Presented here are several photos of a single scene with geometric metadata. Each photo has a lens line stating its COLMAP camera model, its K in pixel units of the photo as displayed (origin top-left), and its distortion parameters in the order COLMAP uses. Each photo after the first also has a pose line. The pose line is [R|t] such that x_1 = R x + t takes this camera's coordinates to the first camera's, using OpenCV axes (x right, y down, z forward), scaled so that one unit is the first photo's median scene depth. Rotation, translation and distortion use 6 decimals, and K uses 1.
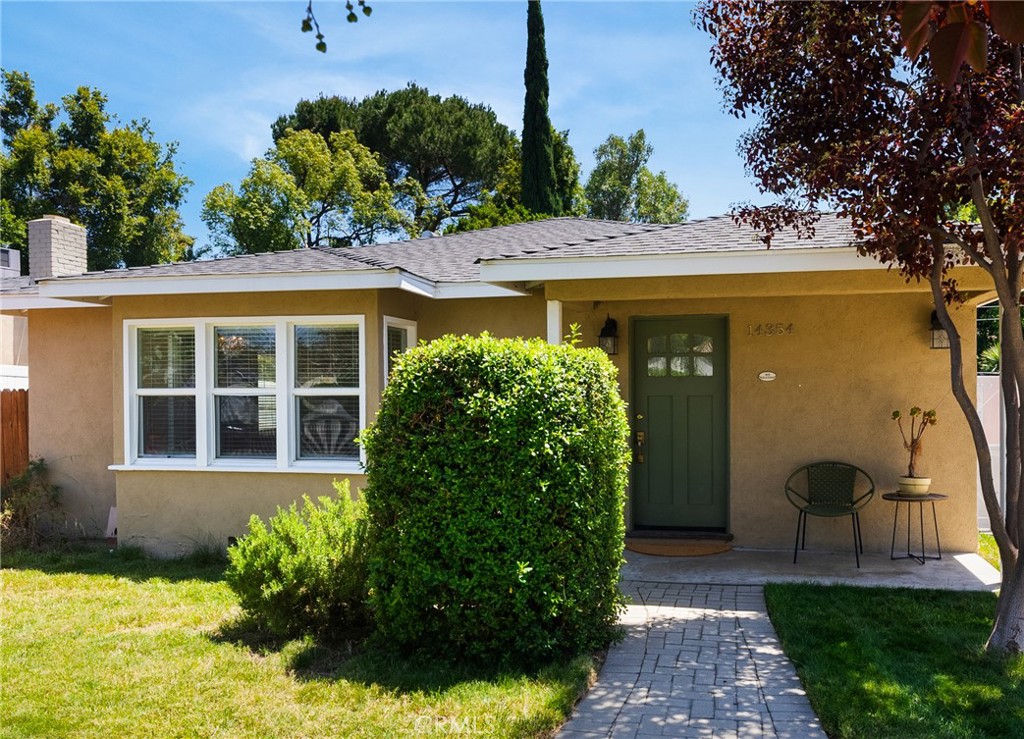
lens RADIAL K [[694.6, 0, 514.4], [0, 694.6, 380.5], [0, 0, 1]] dist [-0.000486, 0.001726]
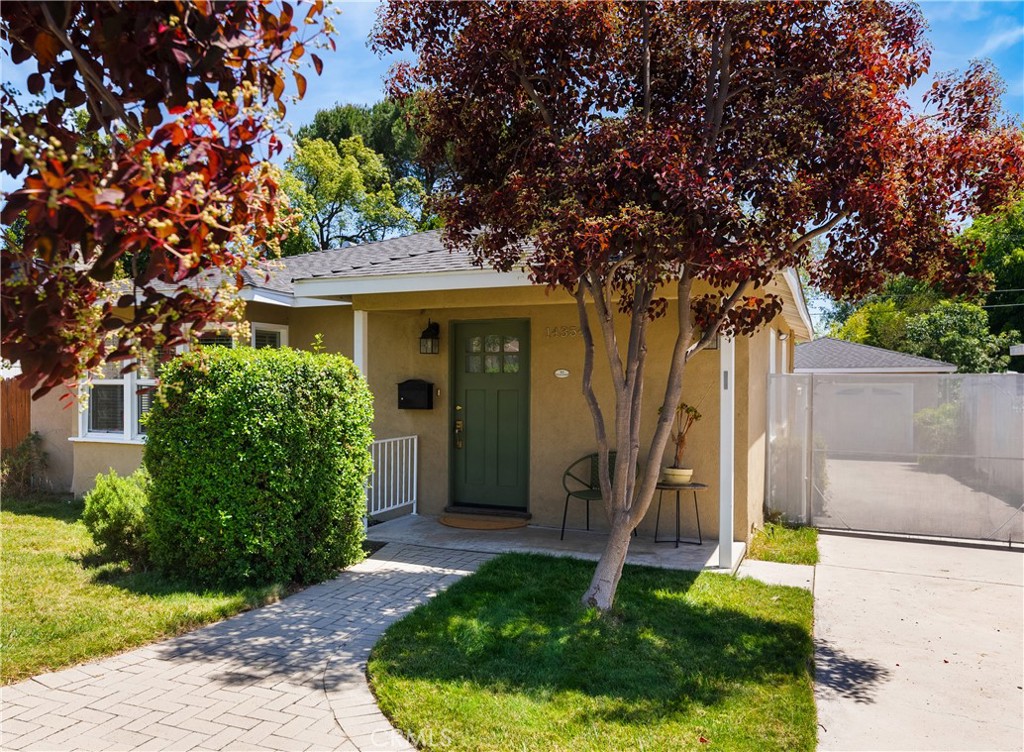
lens RADIAL K [[773.8, 0, 510.4], [0, 773.8, 369.5], [0, 0, 1]] dist [-0.002791, -0.003932]
pose [[0.971516, 0.006604, -0.236883, 0.573133], [-0.004655, 0.999951, 0.008786, -0.023002], [0.236929, -0.007433, 0.971498, -0.222832]]
